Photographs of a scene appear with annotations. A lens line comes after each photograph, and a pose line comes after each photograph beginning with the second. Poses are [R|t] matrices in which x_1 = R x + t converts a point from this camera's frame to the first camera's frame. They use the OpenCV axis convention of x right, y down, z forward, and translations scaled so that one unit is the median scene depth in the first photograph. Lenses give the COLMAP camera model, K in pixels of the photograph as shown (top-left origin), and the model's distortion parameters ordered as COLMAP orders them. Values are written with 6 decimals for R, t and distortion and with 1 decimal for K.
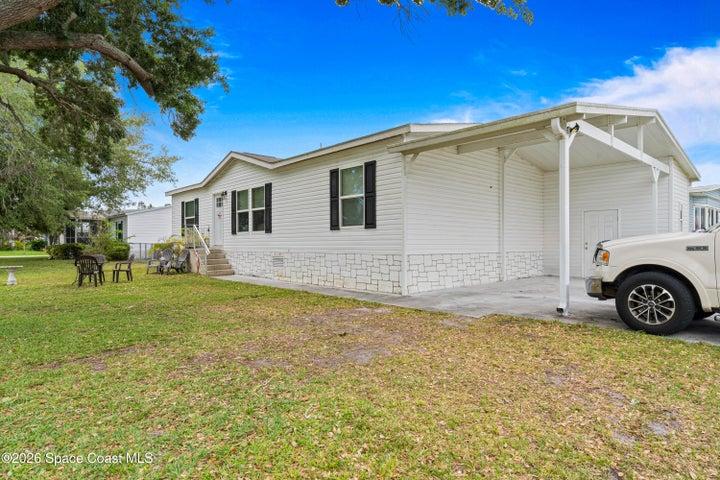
lens RADIAL K [[416.3, 0, 360.0], [0, 416.3, 240.0], [0, 0, 1]] dist [0.001229, 0.000121]
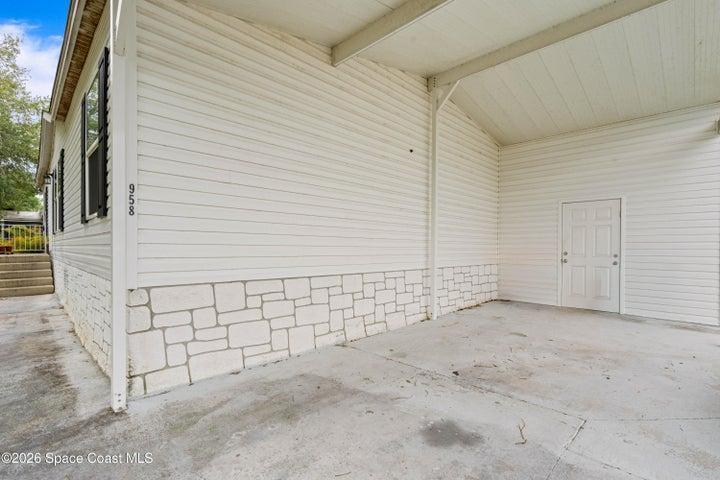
lens RADIAL K [[332.3, 0, 362.6], [0, 332.3, 246.0], [0, 0, 1]] dist [0.000431, 0.000641]
pose [[0.998541, 0.010269, 0.053008, 0.216874], [-0.010468, 0.999939, 0.003476, -0.001749], [-0.052969, -0.004026, 0.998588, 0.535285]]
